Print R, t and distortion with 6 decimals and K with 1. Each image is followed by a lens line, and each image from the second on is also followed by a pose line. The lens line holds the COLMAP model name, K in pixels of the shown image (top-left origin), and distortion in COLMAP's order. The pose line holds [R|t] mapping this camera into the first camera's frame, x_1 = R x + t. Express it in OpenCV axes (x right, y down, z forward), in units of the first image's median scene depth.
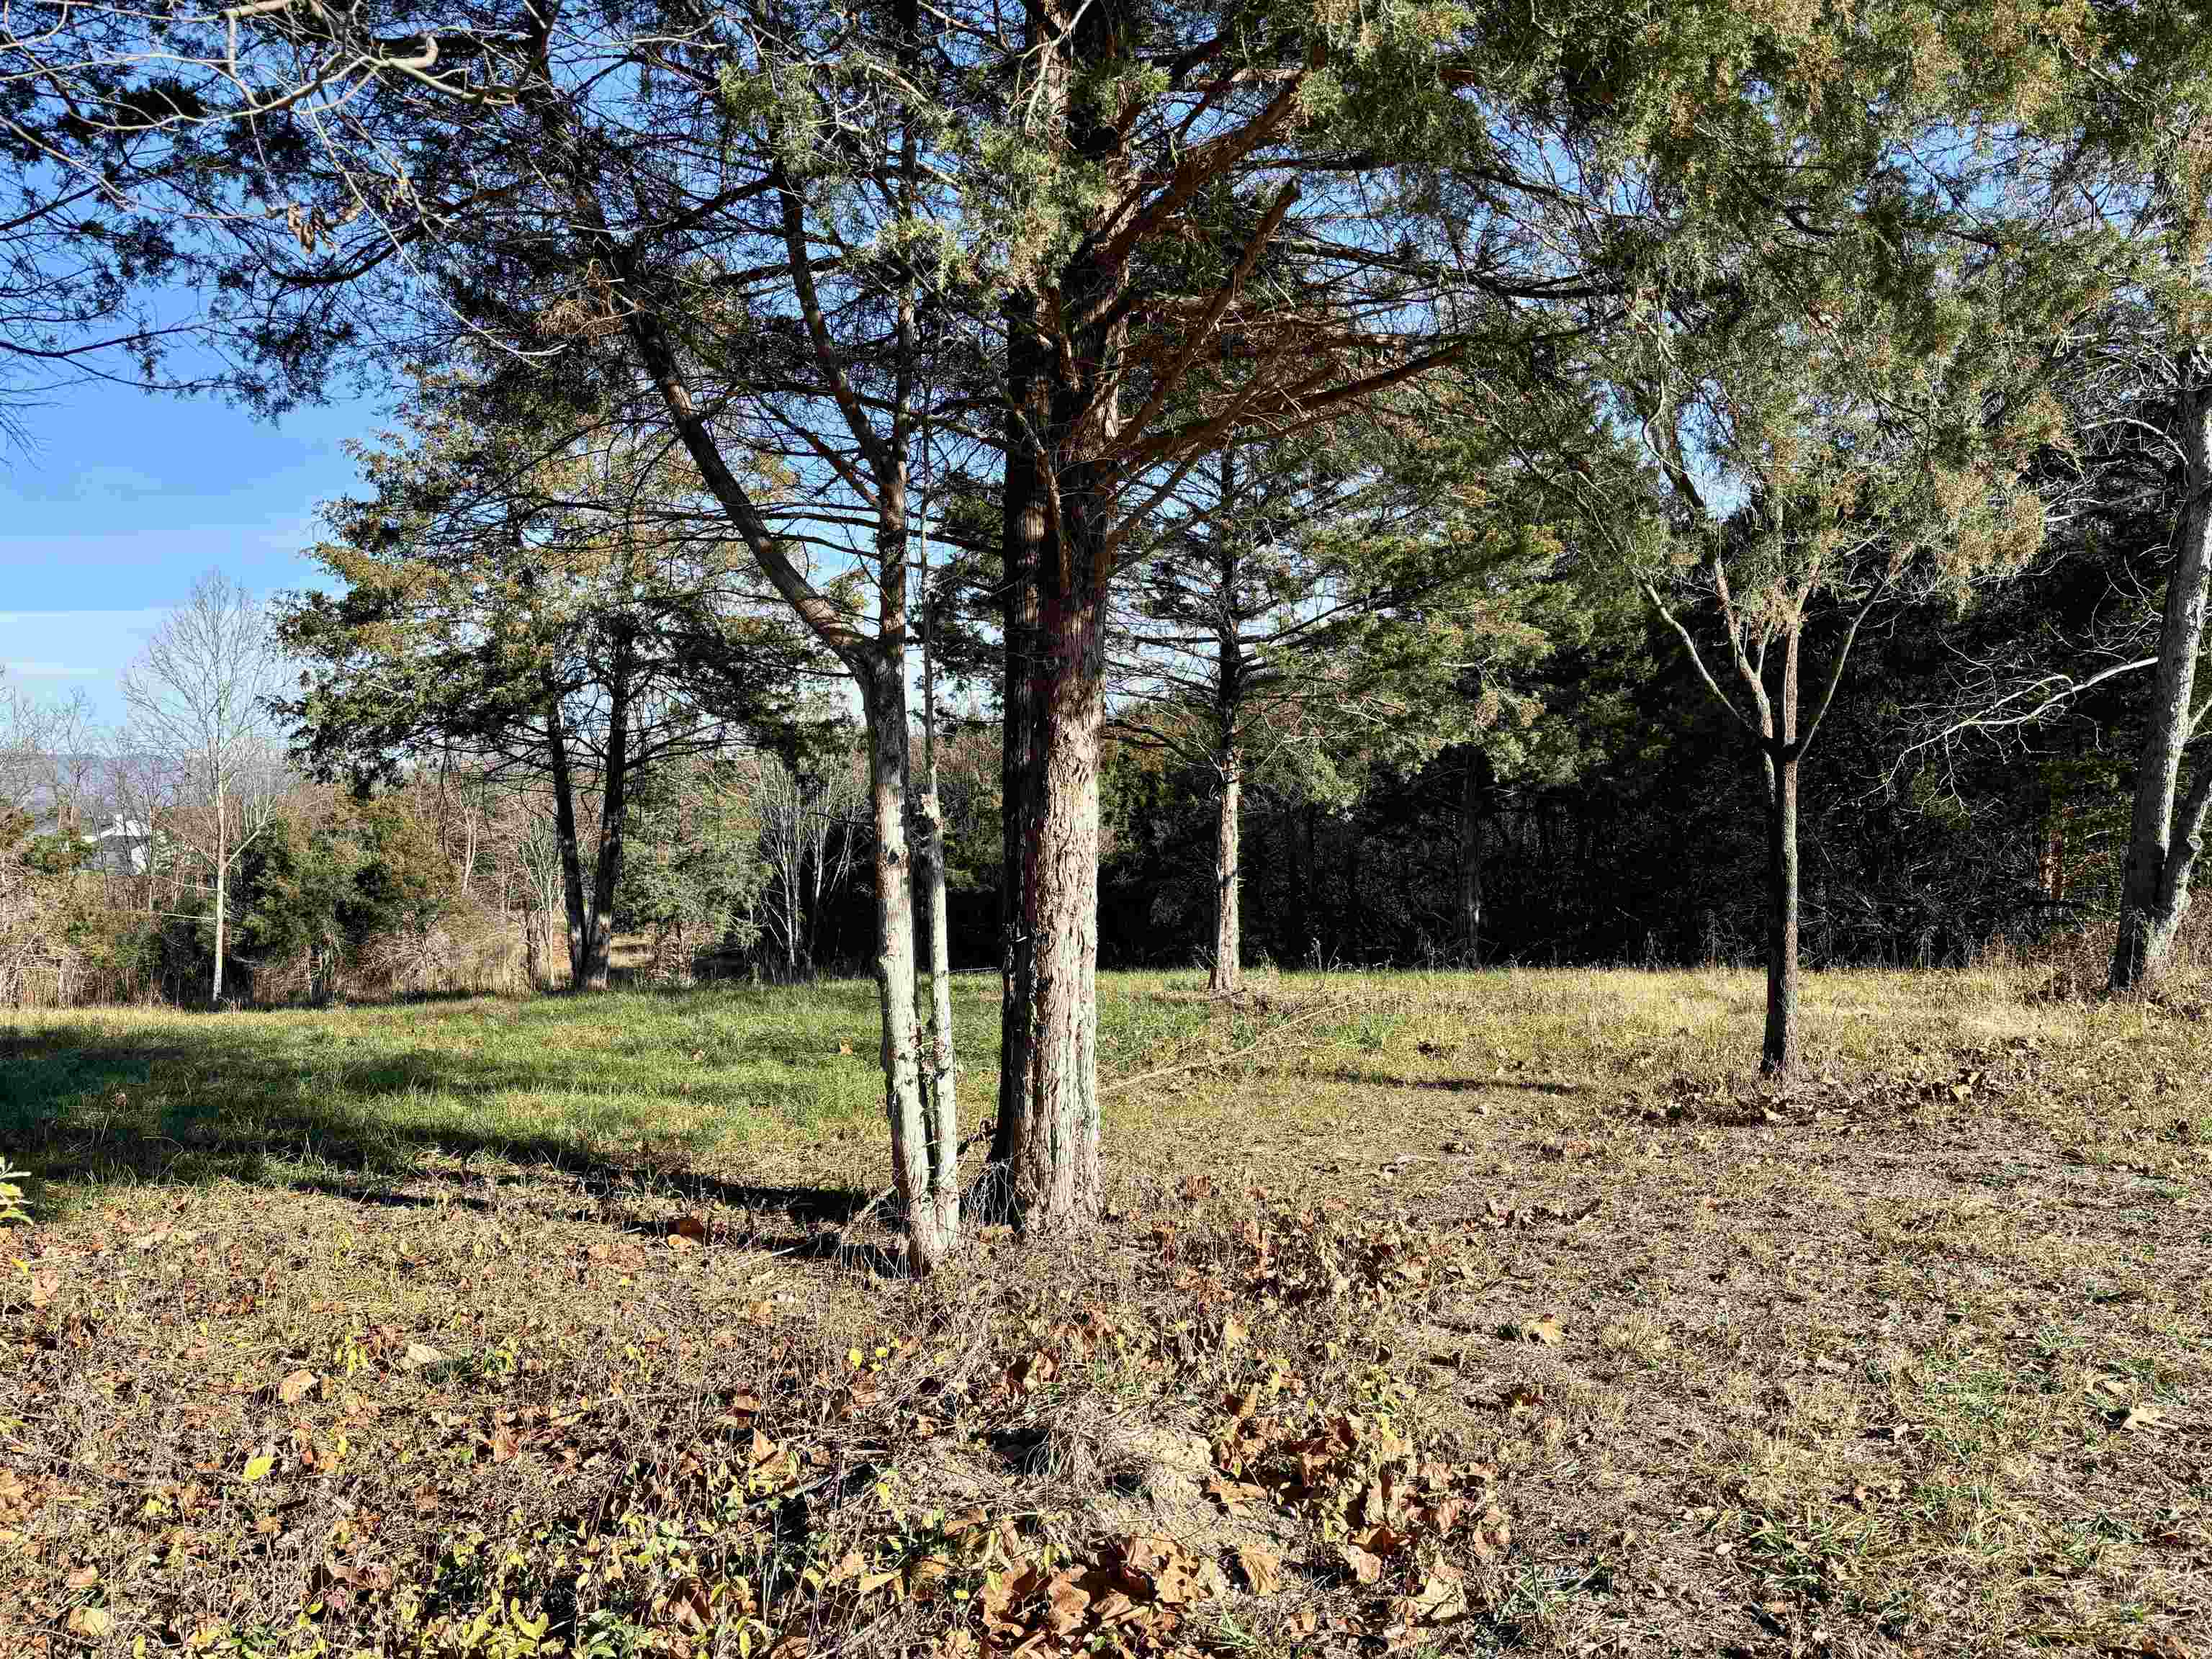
lens RADIAL K [[1666.7, 0, 1108.5], [0, 1666.7, 812.7], [0, 0, 1]] dist [0.000735, -0.005541]
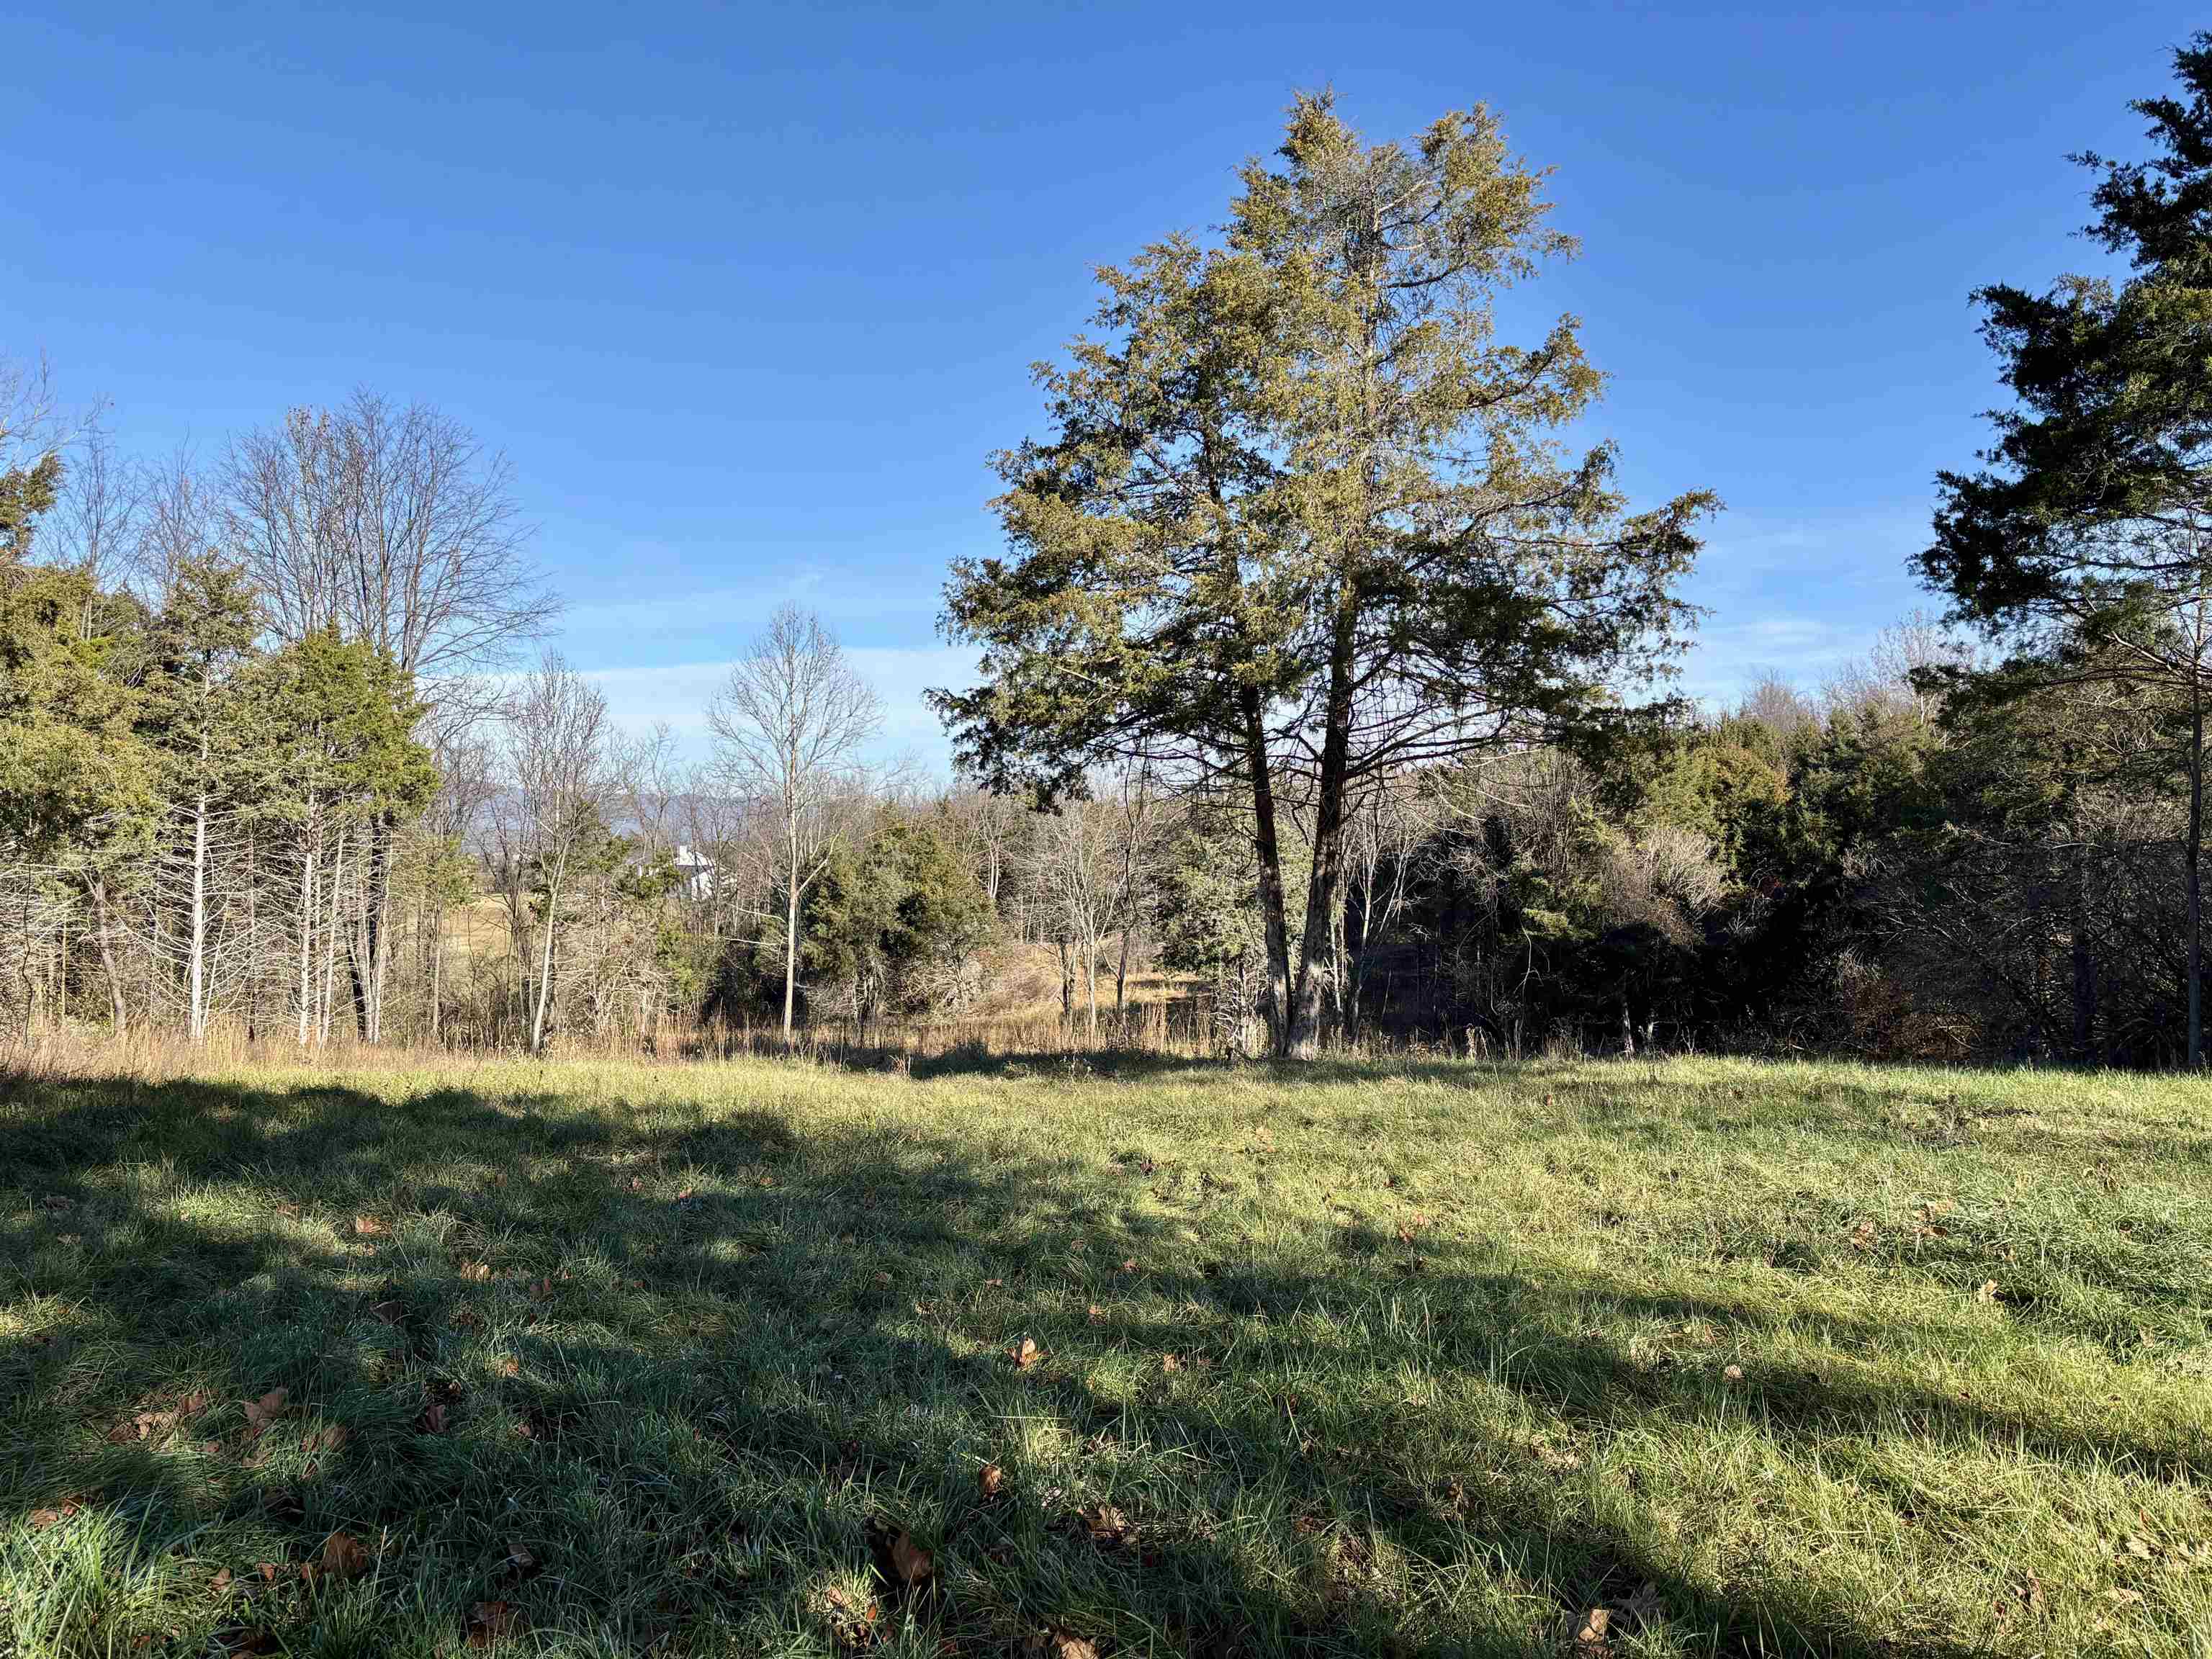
lens RADIAL K [[1666.7, 0, 1103.6], [0, 1666.7, 841.0], [0, 0, 1]] dist [0.000735, -0.005541]
pose [[0.959761, 0.005730, -0.280760, -0.178142], [-0.007273, 0.999964, -0.004455, 0.007414], [0.280724, 0.006318, 0.959768, 0.215945]]
